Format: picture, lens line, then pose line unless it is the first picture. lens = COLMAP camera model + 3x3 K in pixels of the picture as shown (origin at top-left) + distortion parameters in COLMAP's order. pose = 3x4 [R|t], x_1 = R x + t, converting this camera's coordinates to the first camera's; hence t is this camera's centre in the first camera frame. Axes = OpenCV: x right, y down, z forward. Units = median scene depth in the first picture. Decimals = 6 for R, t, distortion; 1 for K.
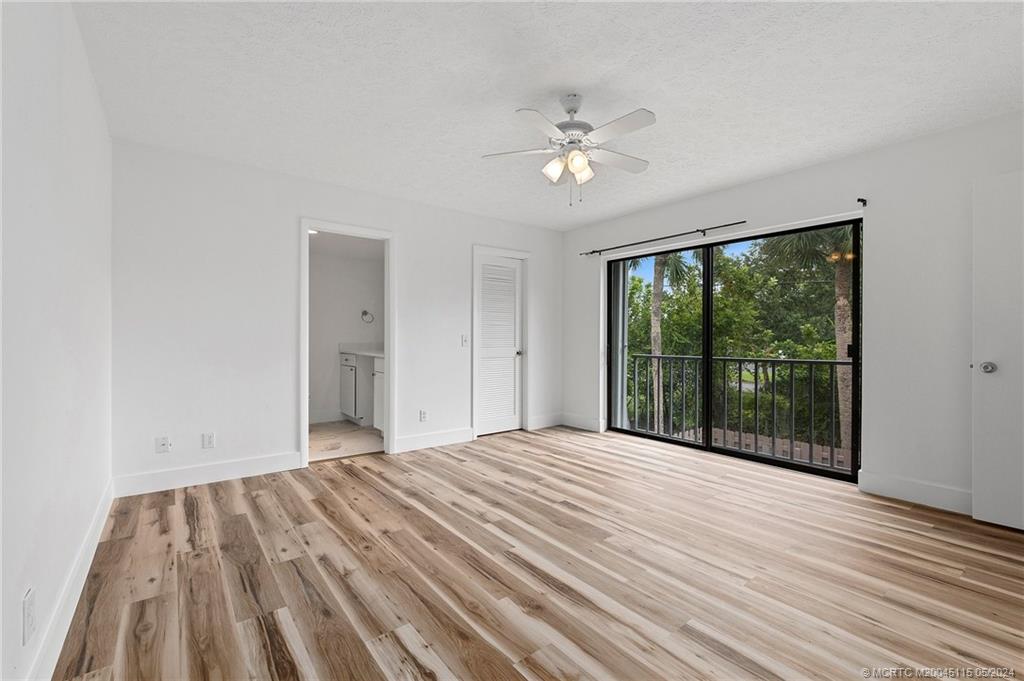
lens RADIAL K [[447.6, 0, 509.3], [0, 447.6, 338.0], [0, 0, 1]] dist [-0.003749, 0.002299]
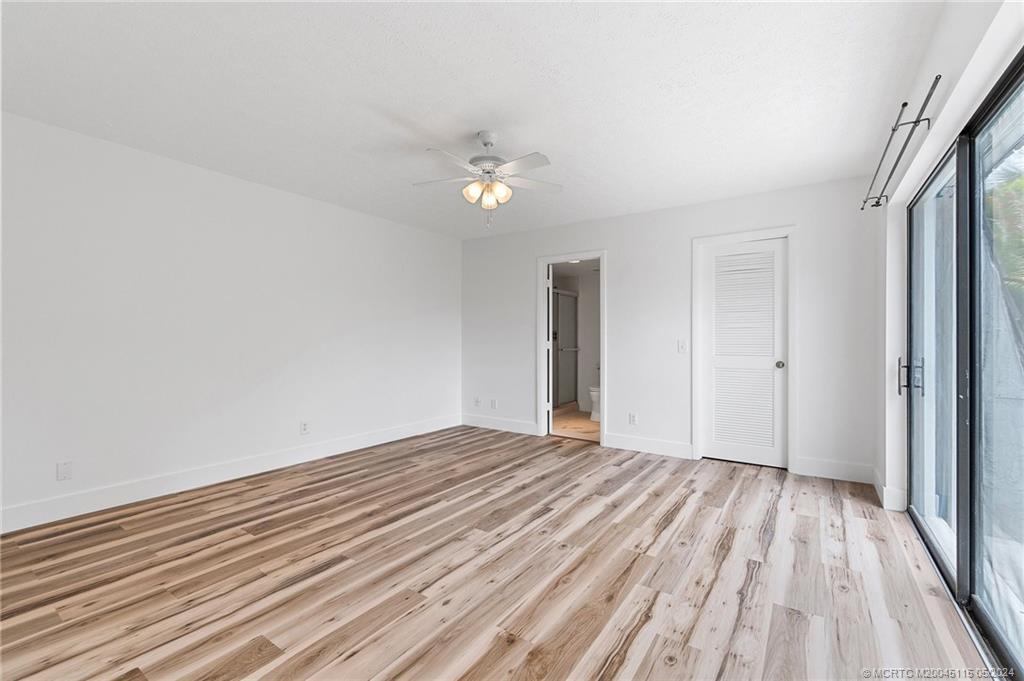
lens RADIAL K [[447.6, 0, 505.7], [0, 447.6, 340.6], [0, 0, 1]] dist [-0.003749, 0.002299]
pose [[0.276866, -0.003599, -0.960902, 1.039364], [-0.001203, 0.999991, -0.004092, -0.003924], [0.960908, 0.002289, 0.276860, 0.618971]]
